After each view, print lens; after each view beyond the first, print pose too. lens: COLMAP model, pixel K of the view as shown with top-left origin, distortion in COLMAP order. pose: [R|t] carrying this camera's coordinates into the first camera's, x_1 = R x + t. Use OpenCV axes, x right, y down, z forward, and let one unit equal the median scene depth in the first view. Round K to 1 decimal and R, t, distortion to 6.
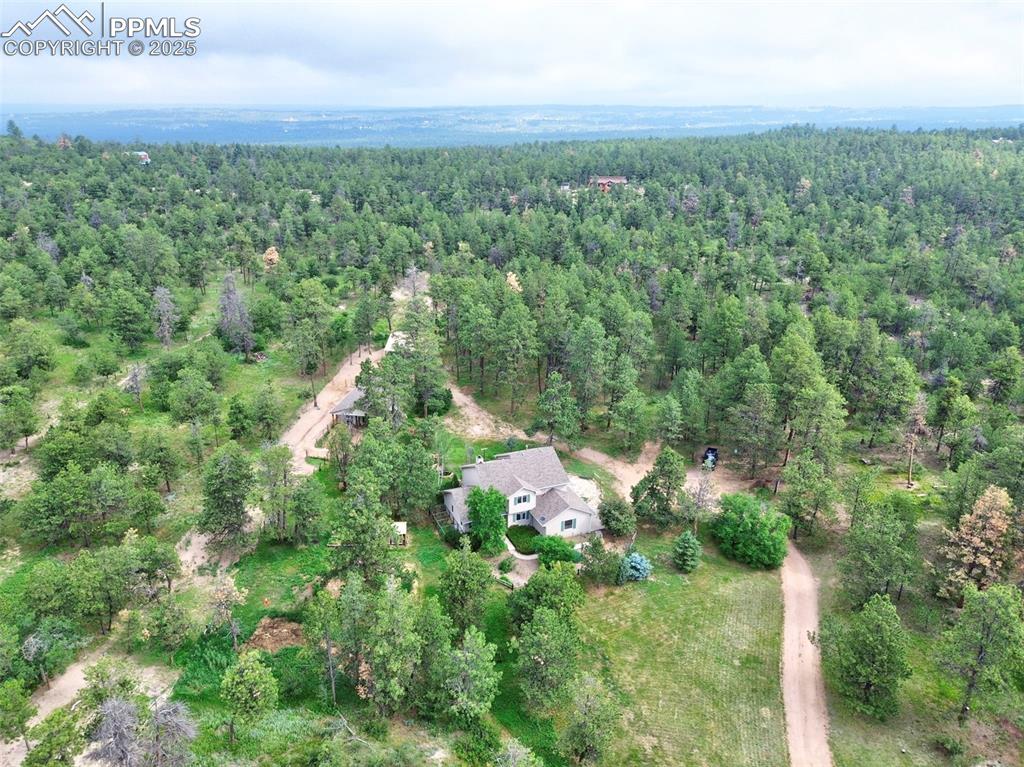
lens RADIAL K [[707.3, 0, 512.0], [0, 707.3, 383.5], [0, 0, 1]] dist [0.001094, -0.000196]
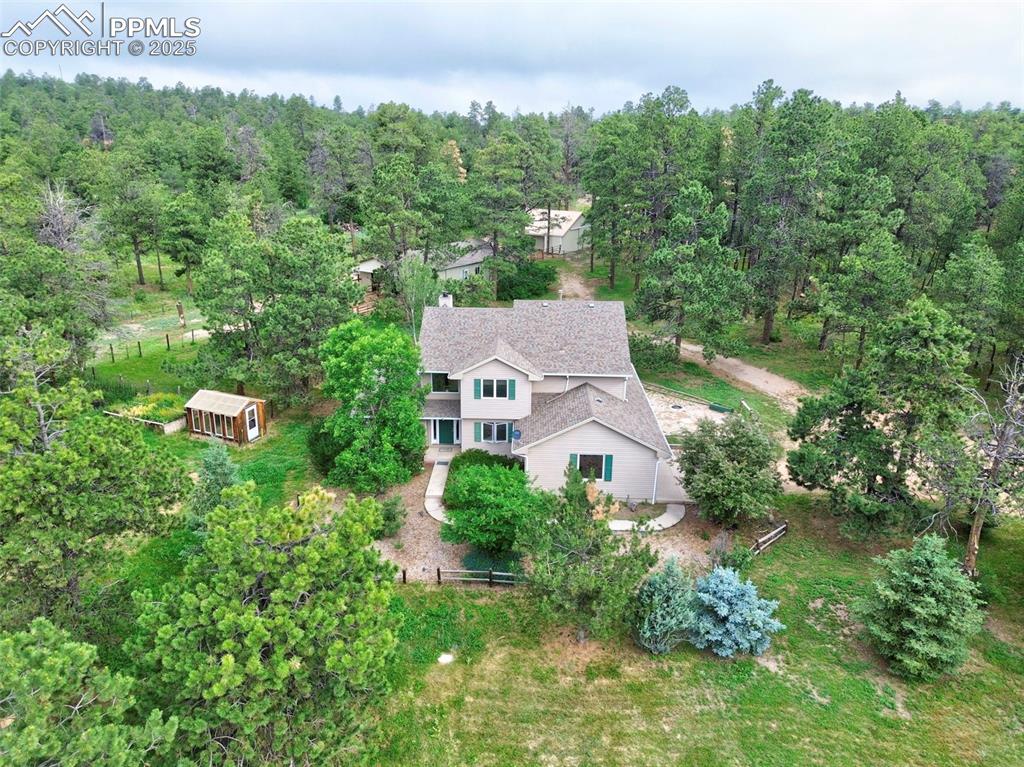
lens RADIAL K [[707.3, 0, 512.0], [0, 707.3, 383.5], [0, 0, 1]] dist [0.001094, -0.000196]
pose [[0.901284, 0.121972, -0.415704, 0.203696], [-0.140393, 0.989998, -0.013910, 0.172278], [0.409850, 0.070898, 0.909394, 0.652472]]
